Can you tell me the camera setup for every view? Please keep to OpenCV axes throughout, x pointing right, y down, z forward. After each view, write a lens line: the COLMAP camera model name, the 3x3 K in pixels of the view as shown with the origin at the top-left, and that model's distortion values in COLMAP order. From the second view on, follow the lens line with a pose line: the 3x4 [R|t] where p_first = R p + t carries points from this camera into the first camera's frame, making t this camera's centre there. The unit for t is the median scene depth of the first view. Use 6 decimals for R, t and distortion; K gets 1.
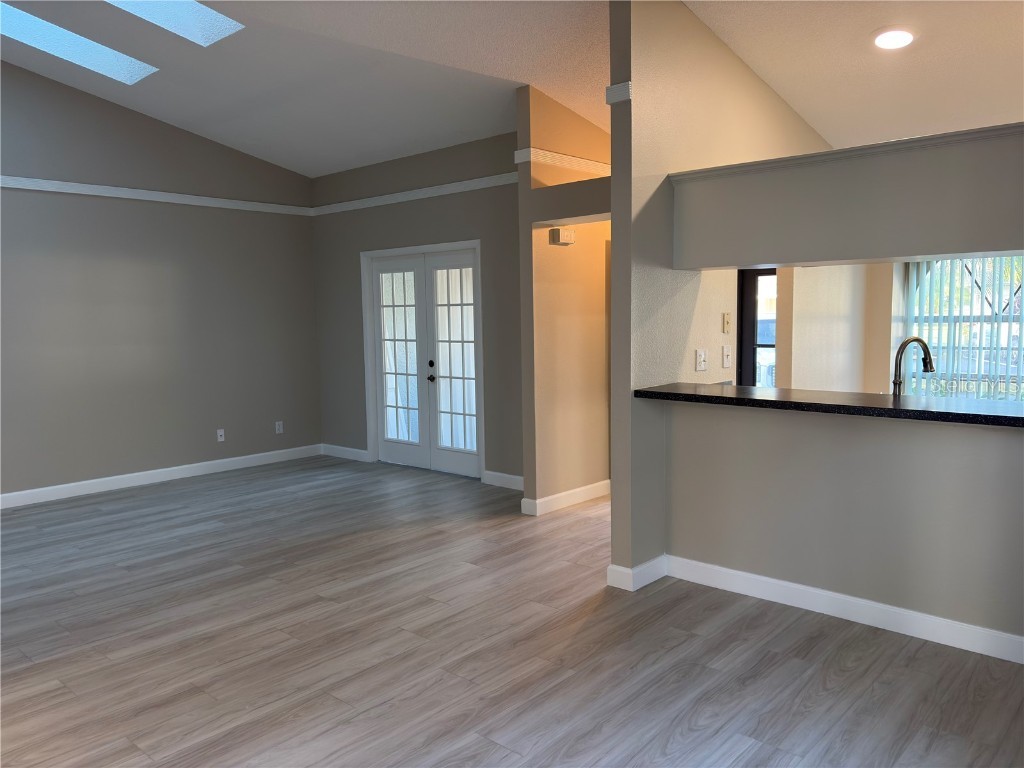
lens RADIAL K [[784.2, 0, 514.1], [0, 784.2, 385.7], [0, 0, 1]] dist [0.021369, 0.004404]
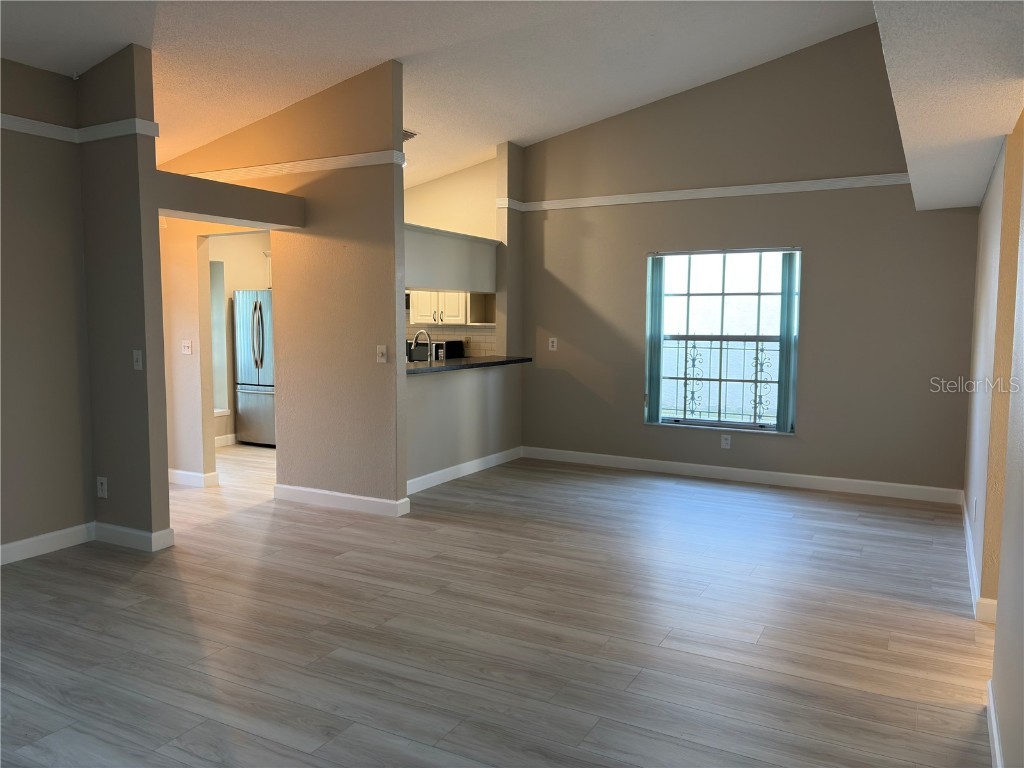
lens RADIAL K [[784.2, 0, 514.1], [0, 784.2, 385.7], [0, 0, 1]] dist [0.021369, 0.004404]
pose [[-0.242763, -0.072305, 0.967387, -1.226861], [0.101223, 0.989887, 0.099388, -0.080929], [-0.964790, 0.122050, -0.232989, 1.115706]]
